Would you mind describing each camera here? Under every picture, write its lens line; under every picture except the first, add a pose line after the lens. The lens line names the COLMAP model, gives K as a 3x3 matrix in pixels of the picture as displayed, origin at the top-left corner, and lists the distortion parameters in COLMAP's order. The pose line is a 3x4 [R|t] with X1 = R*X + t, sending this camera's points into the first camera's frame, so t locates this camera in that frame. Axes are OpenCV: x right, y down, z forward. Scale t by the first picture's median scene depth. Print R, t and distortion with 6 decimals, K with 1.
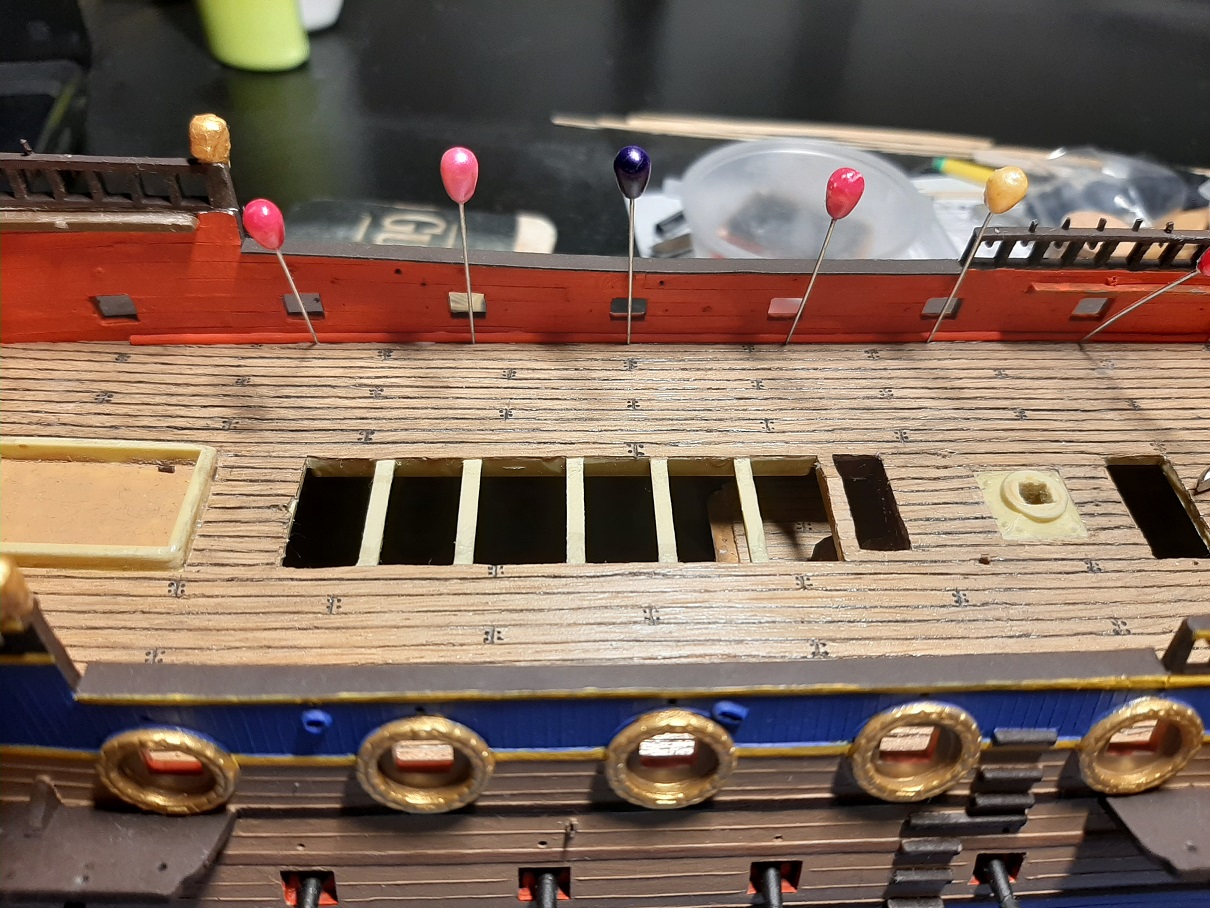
lens RADIAL K [[951.5, 0, 609.8], [0, 951.5, 462.8], [0, 0, 1]] dist [0.031060, -0.132184]
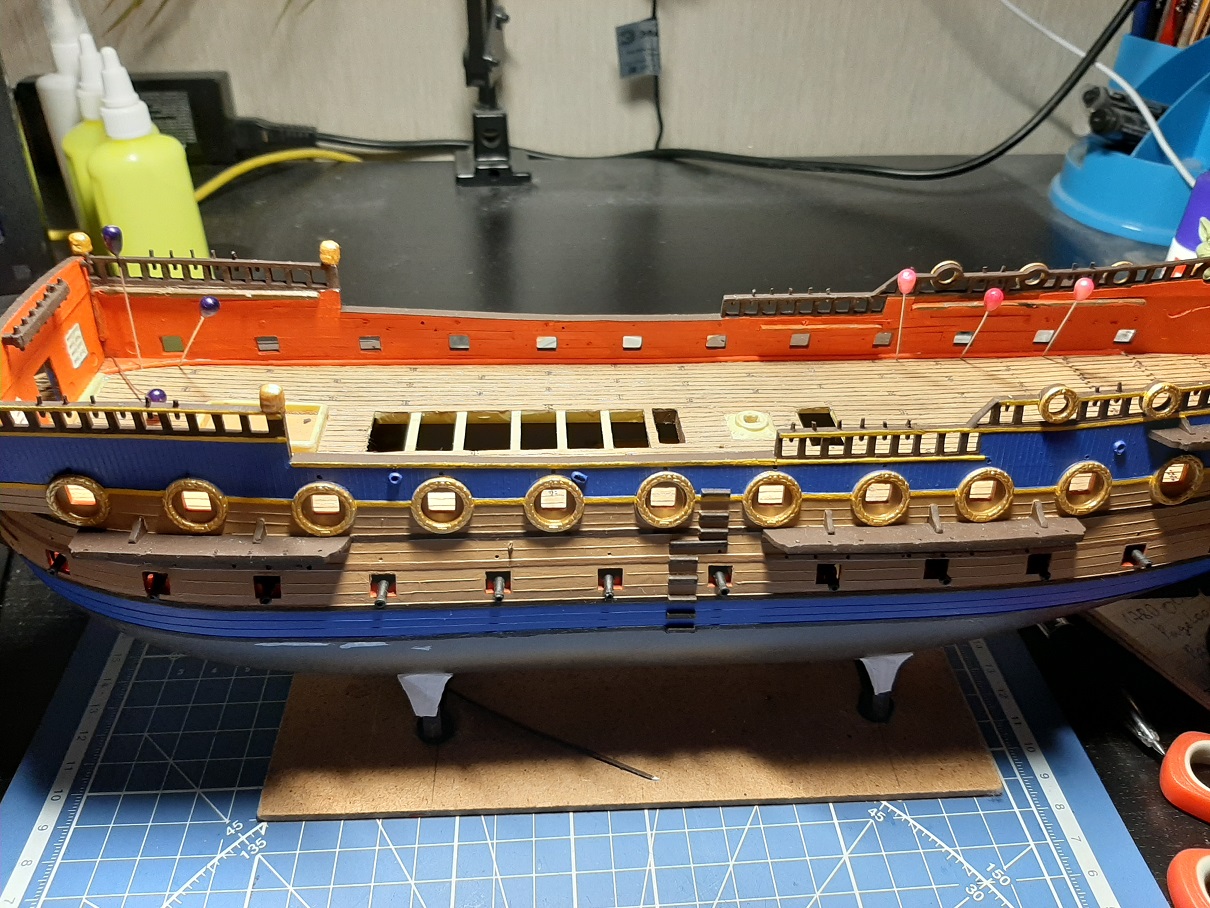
lens RADIAL K [[954.9, 0, 612.7], [0, 954.9, 456.7], [0, 0, 1]] dist [0.046128, -0.133863]
pose [[0.999354, -0.019432, 0.030217, 0.103118], [0.024929, 0.980728, -0.193779, 0.490144], [-0.025869, 0.194407, 0.980580, -0.919459]]
